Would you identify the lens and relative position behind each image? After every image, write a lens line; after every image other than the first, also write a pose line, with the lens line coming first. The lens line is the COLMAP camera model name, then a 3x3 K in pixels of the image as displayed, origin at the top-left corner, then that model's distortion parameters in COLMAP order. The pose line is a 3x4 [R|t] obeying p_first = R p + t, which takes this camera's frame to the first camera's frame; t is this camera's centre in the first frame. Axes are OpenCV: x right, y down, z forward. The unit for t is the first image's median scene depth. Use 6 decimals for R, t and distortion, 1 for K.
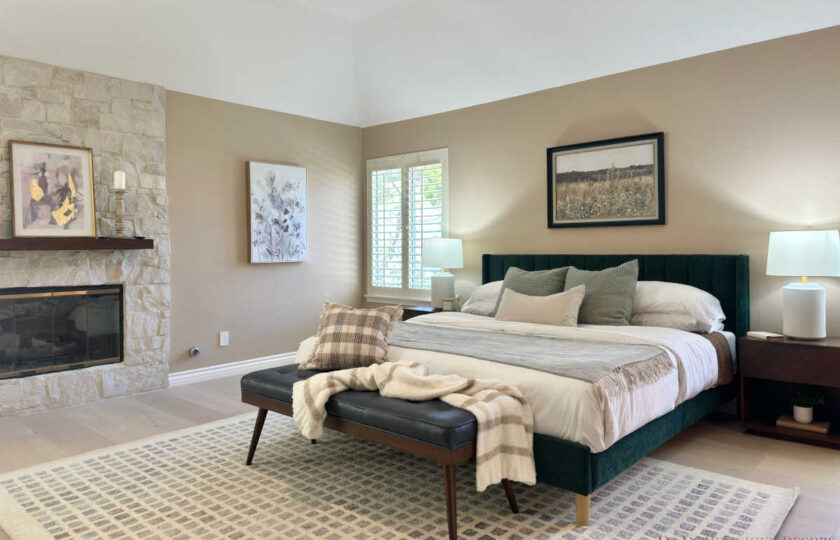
lens RADIAL K [[609.7, 0, 416.8], [0, 609.7, 249.1], [0, 0, 1]] dist [0.157325, -0.226155]
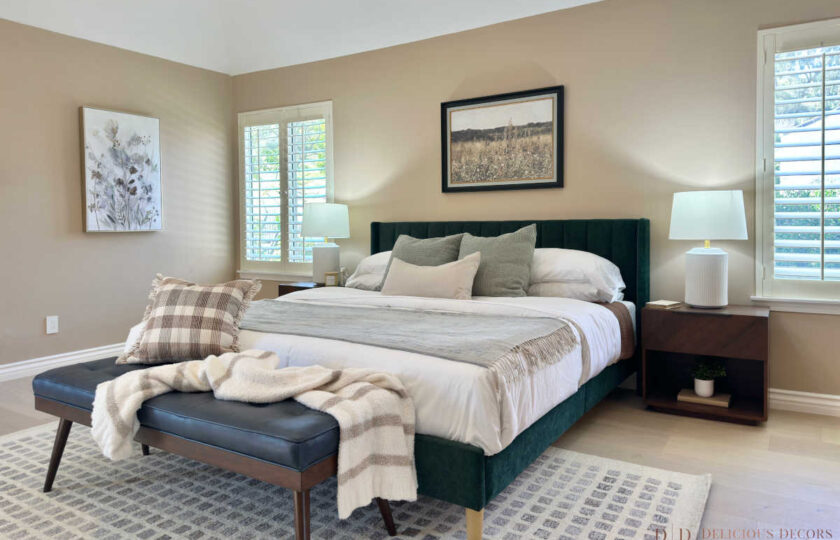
lens RADIAL K [[609.7, 0, 416.8], [0, 609.7, 249.1], [0, 0, 1]] dist [0.157325, -0.226155]
pose [[0.987160, -0.007999, 0.159532, 0.044212], [0.001929, 0.999269, 0.038169, 0.020203], [-0.159721, -0.037372, 0.986455, 0.153549]]
